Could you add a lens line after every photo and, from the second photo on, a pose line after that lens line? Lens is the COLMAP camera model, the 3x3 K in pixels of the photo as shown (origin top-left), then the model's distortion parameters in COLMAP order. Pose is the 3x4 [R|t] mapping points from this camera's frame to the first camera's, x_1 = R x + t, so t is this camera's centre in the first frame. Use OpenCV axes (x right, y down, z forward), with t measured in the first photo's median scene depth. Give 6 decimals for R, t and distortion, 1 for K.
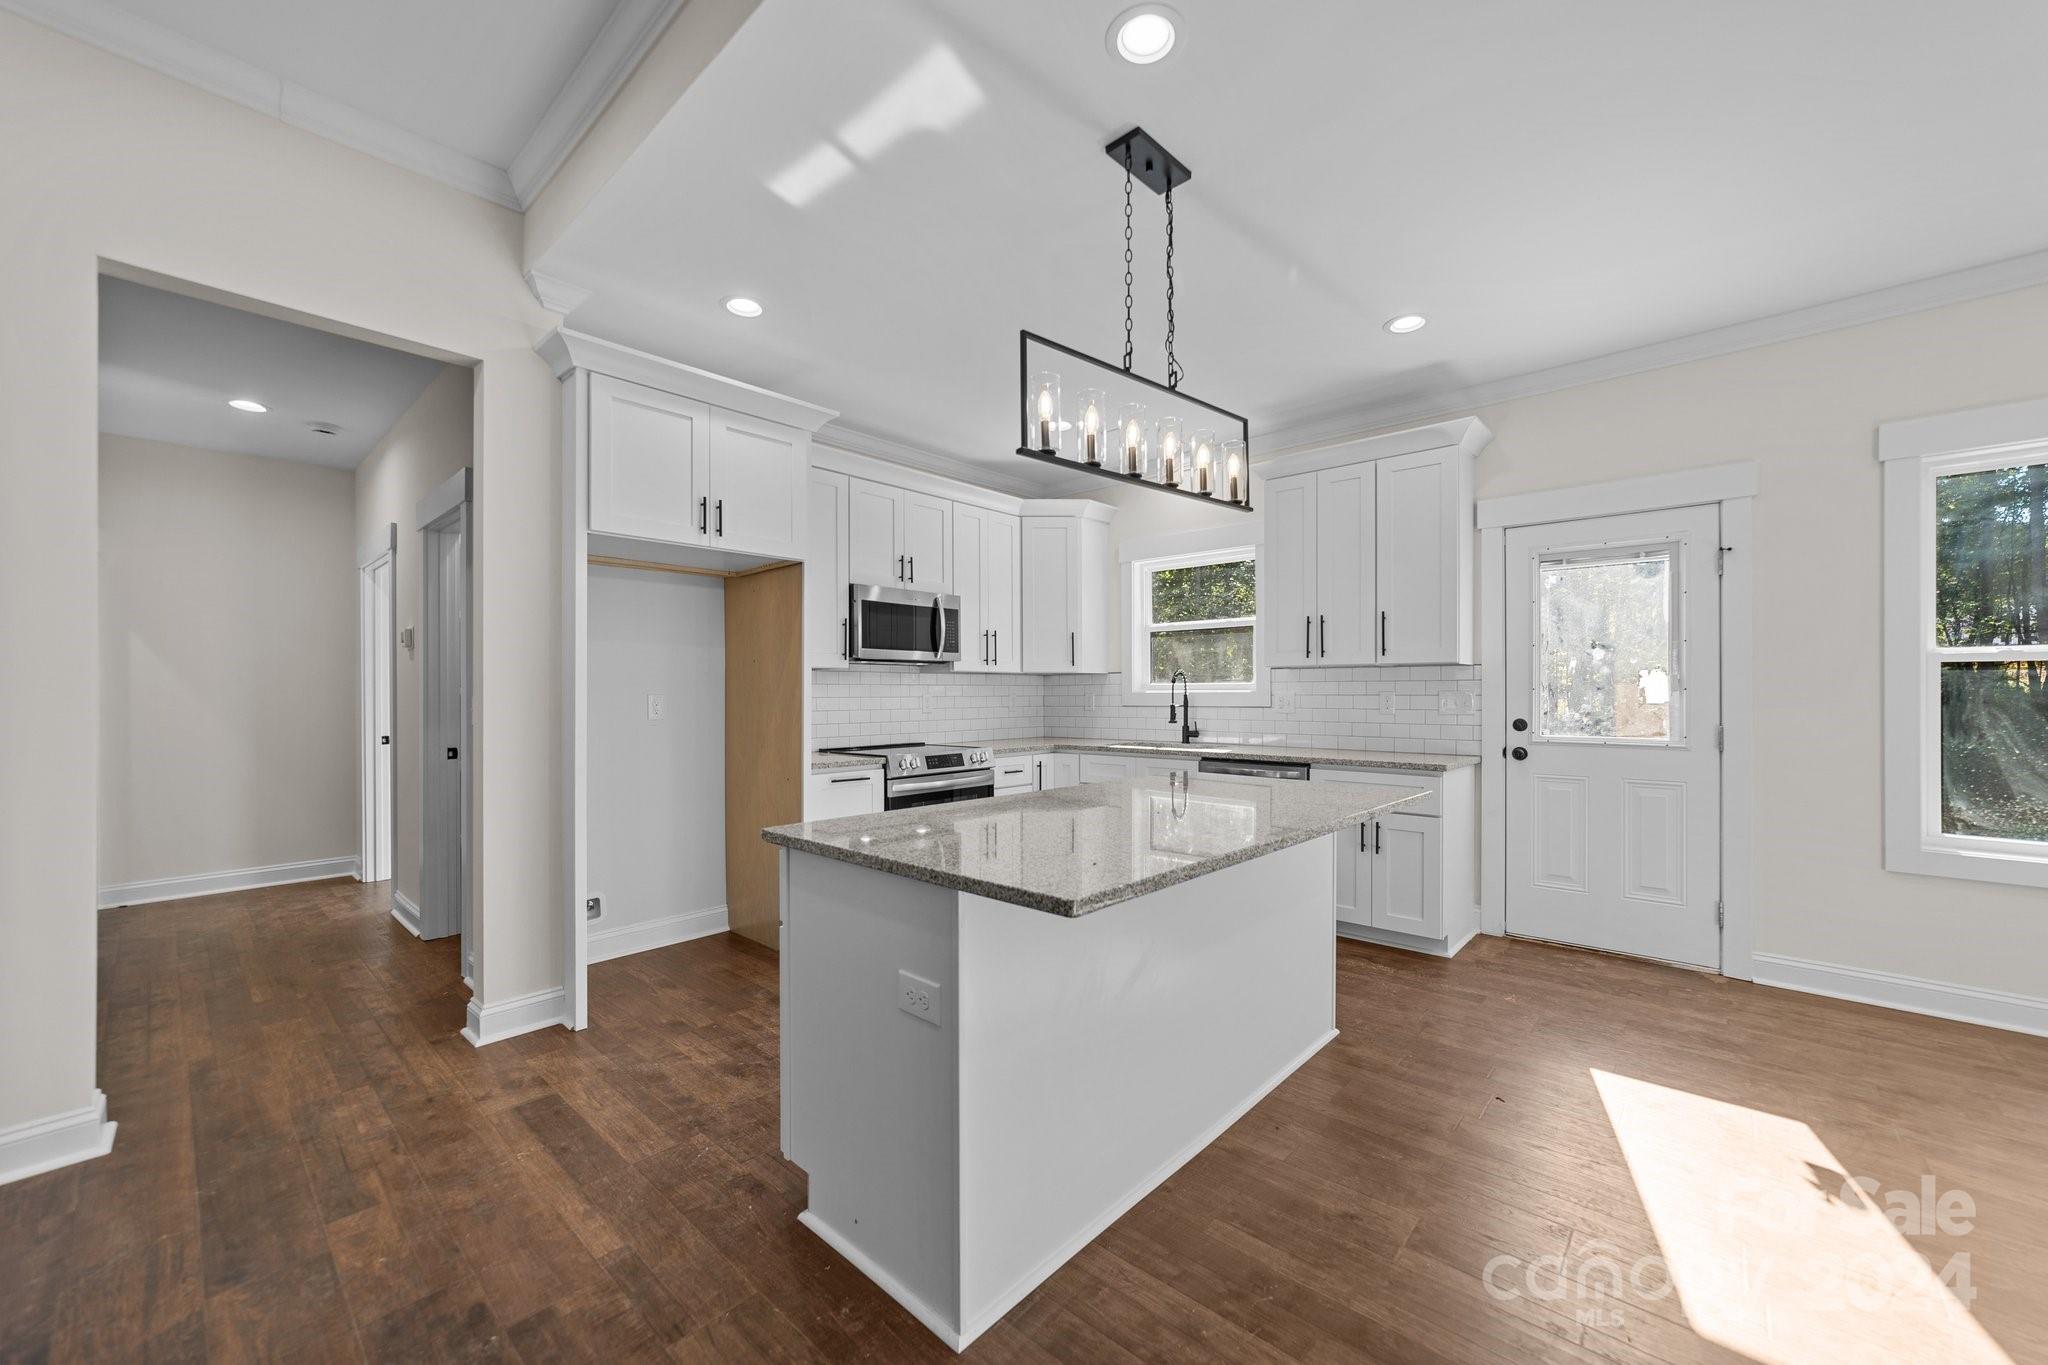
lens RADIAL K [[787.1, 0, 1022.6], [0, 787.1, 694.1], [0, 0, 1]] dist [-0.019908, 0.009127]
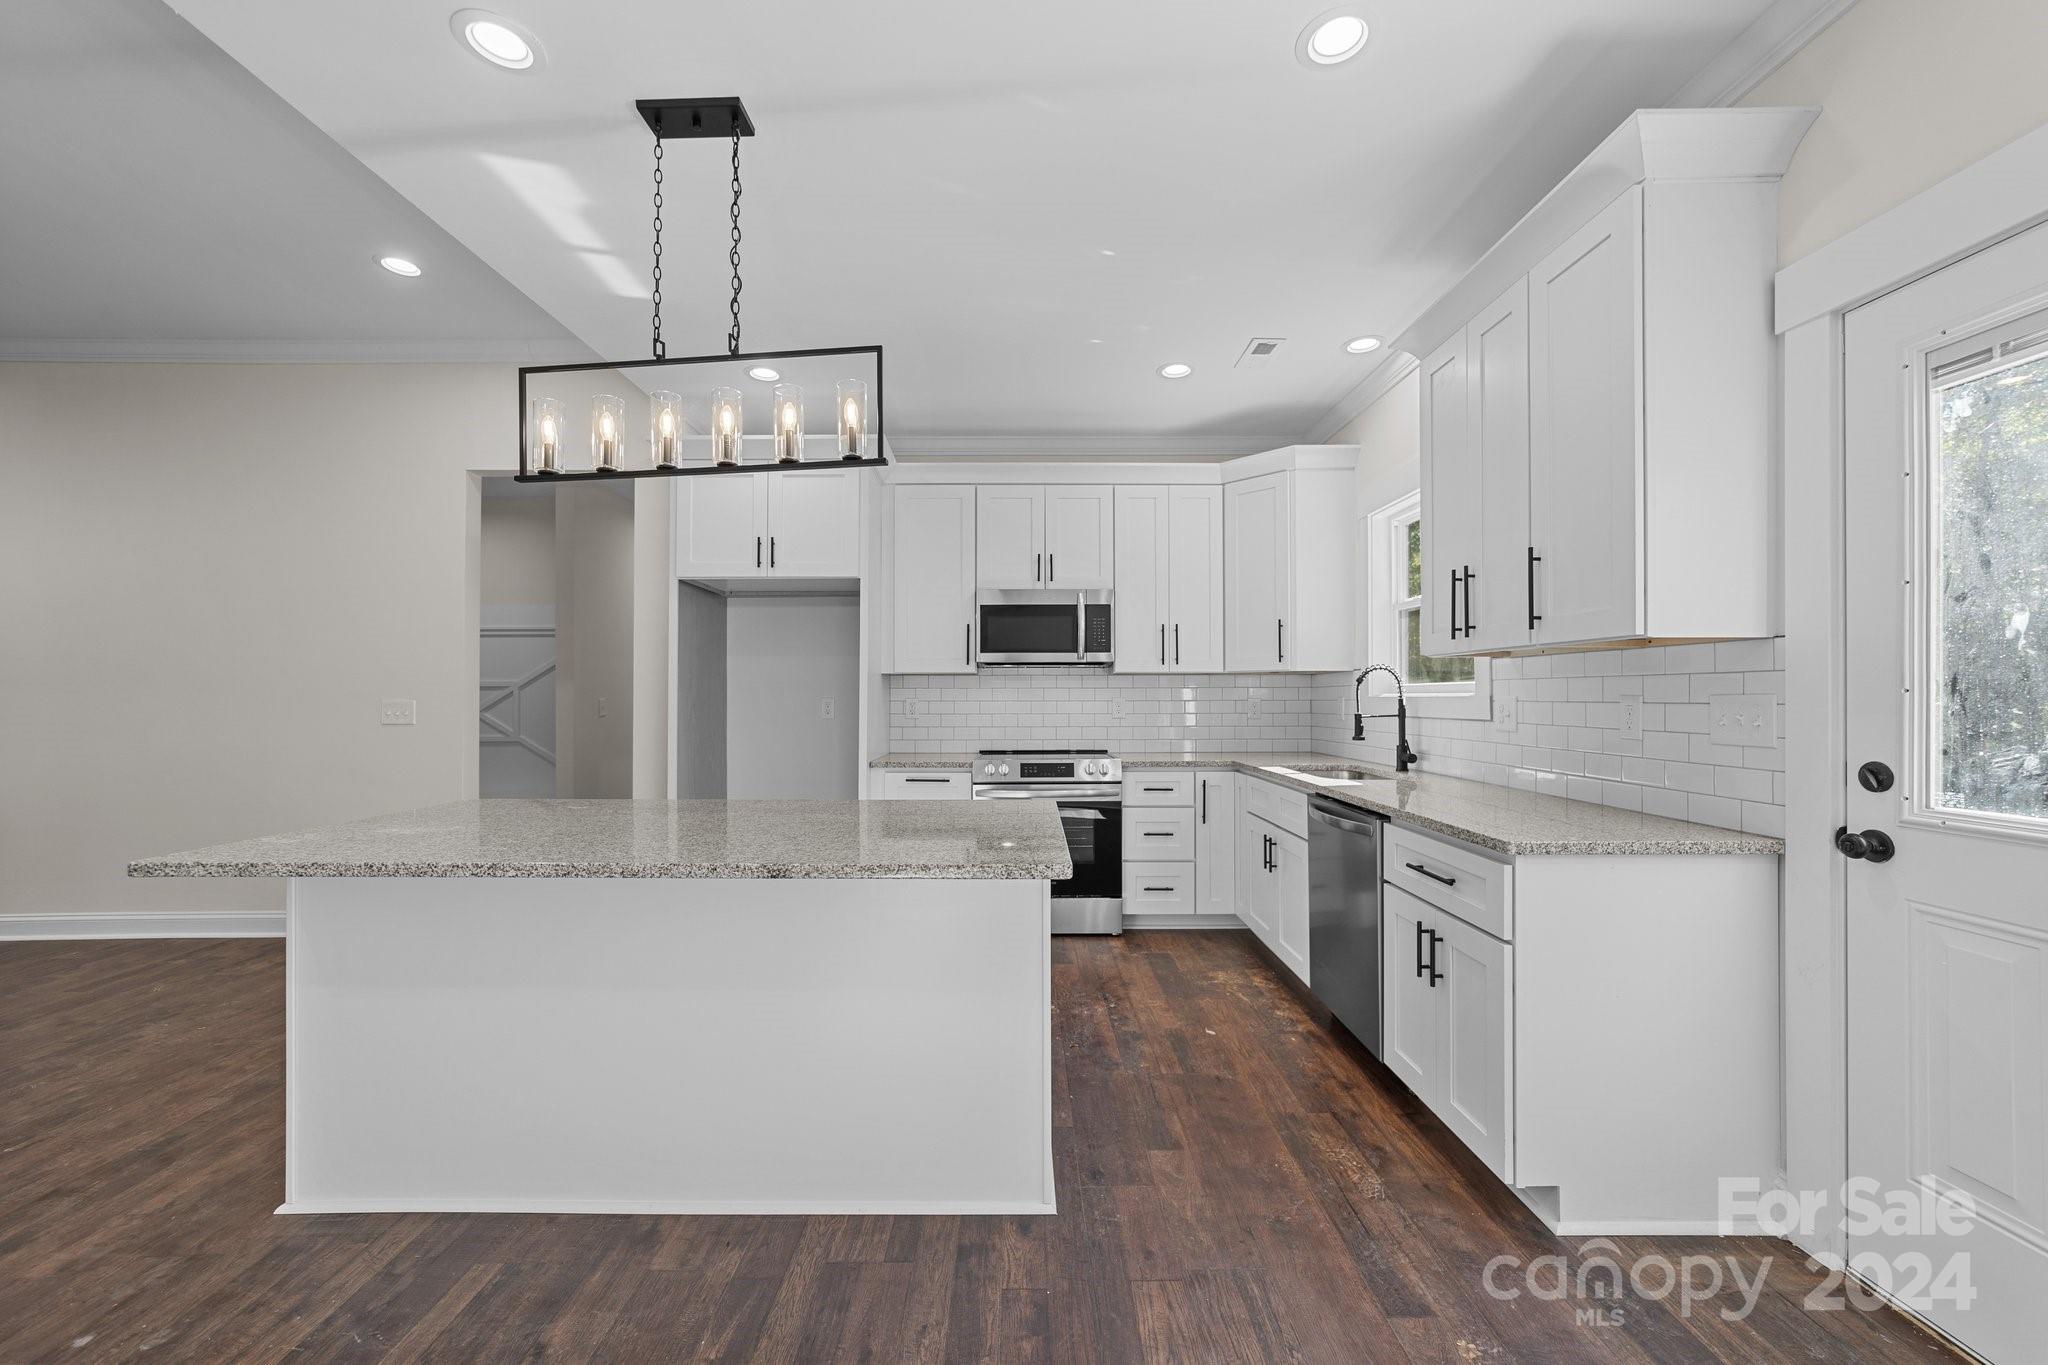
lens RADIAL K [[787.1, 0, 1025.1], [0, 787.1, 694.1], [0, 0, 1]] dist [-0.019908, 0.009127]
pose [[0.677247, -0.001086, -0.735755, 0.606186], [-0.000592, 0.999998, -0.002021, -0.003102], [0.735756, 0.001804, 0.677244, 0.370325]]
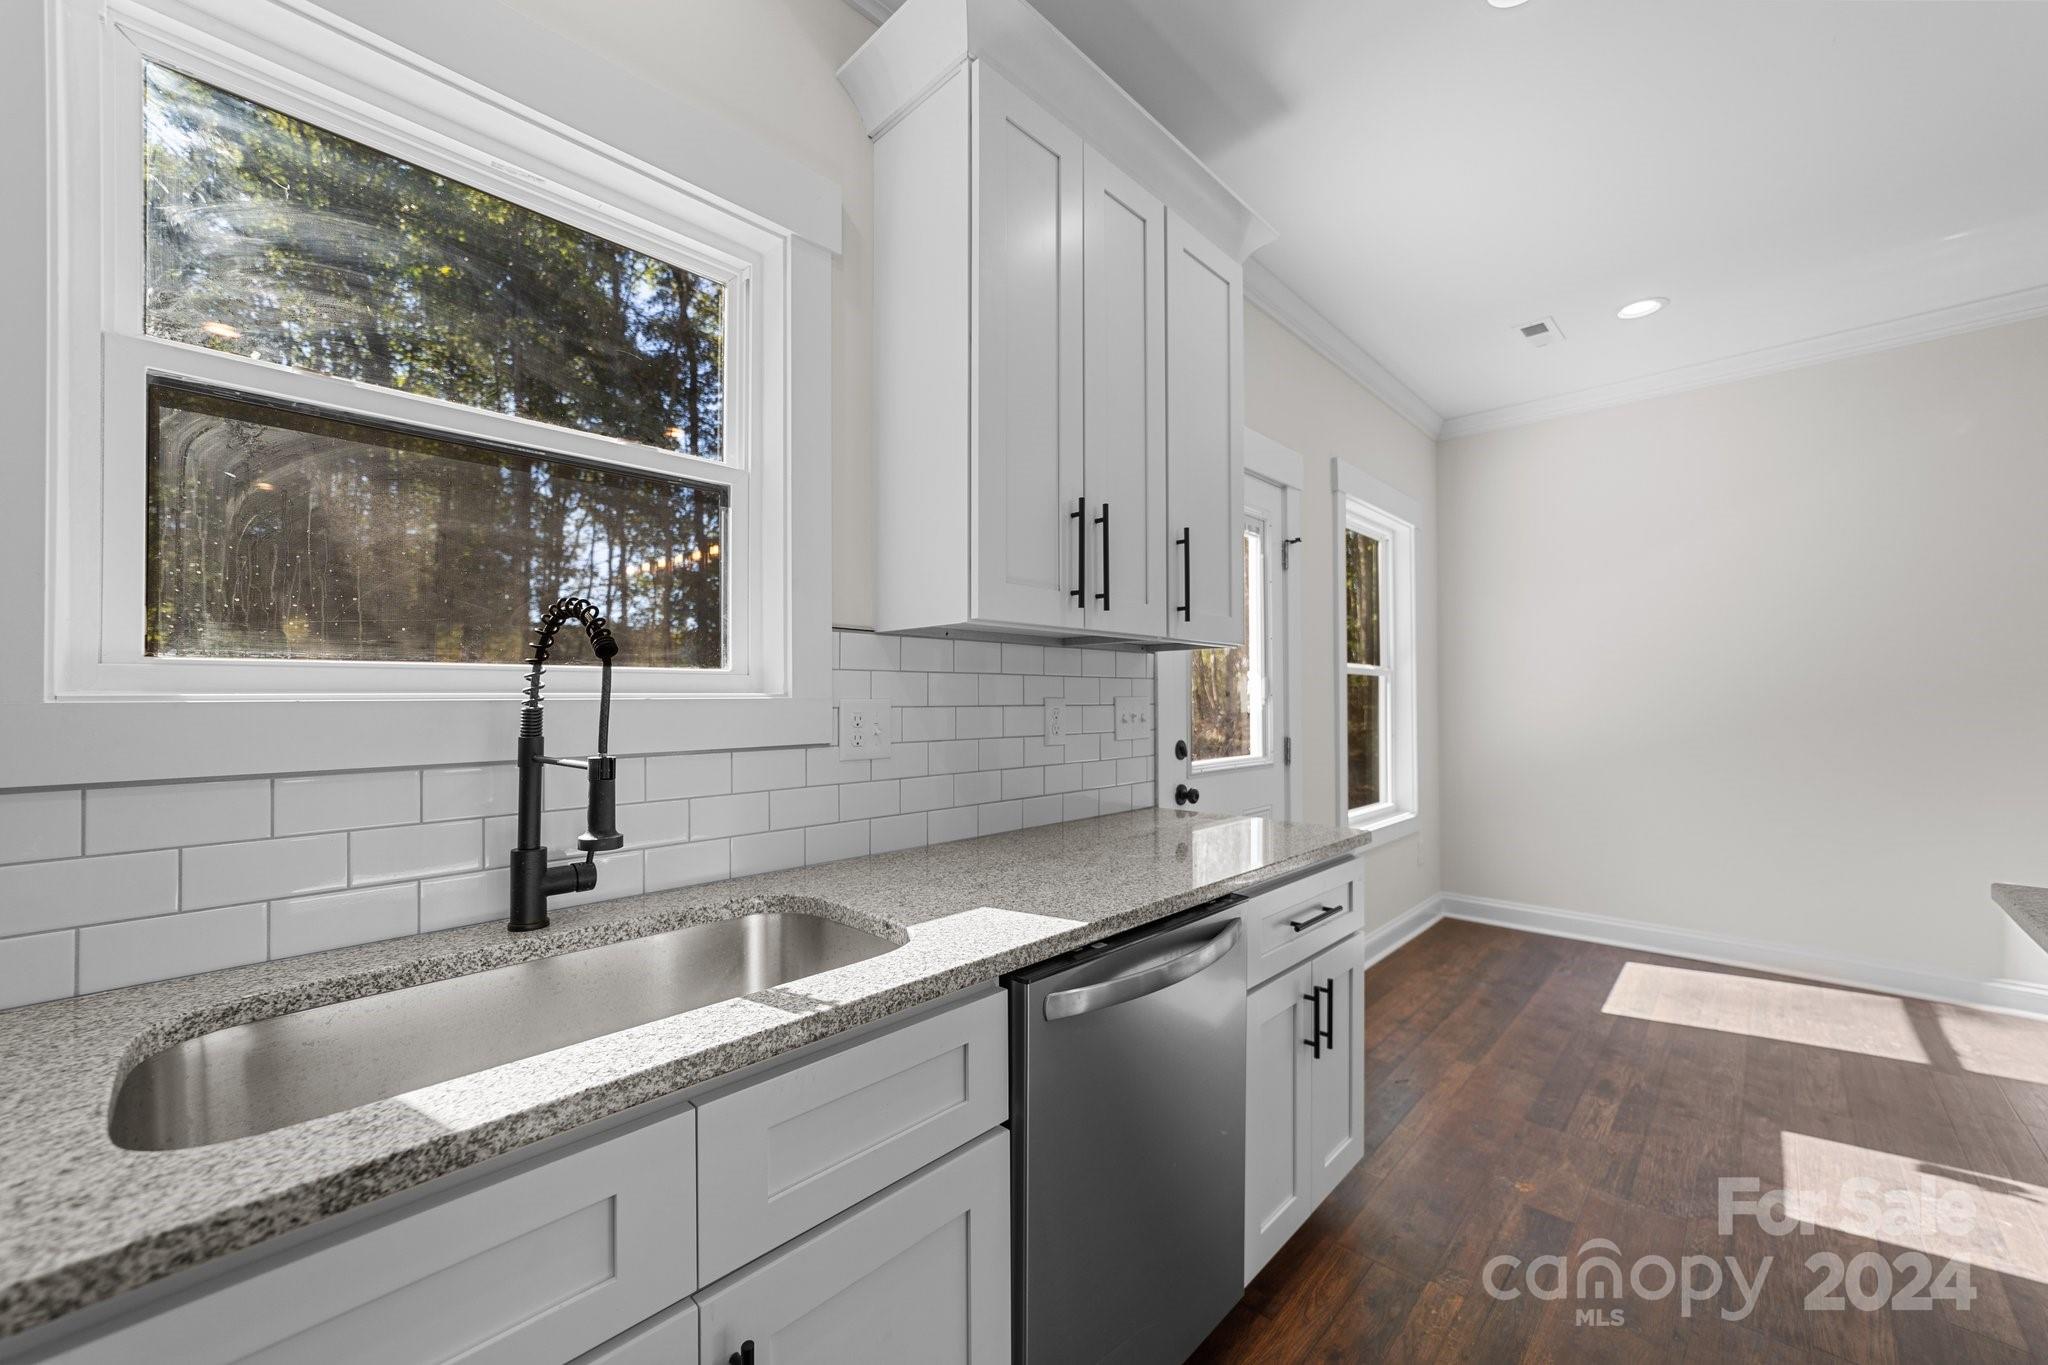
lens RADIAL K [[787.1, 0, 1015.7], [0, 787.1, 692.2], [0, 0, 1]] dist [-0.019908, 0.009127]
pose [[0.037489, 0.011083, 0.999236, -0.015848], [0.007041, 0.999911, -0.011355, -0.001634], [-0.999272, 0.007461, 0.037407, 1.060707]]
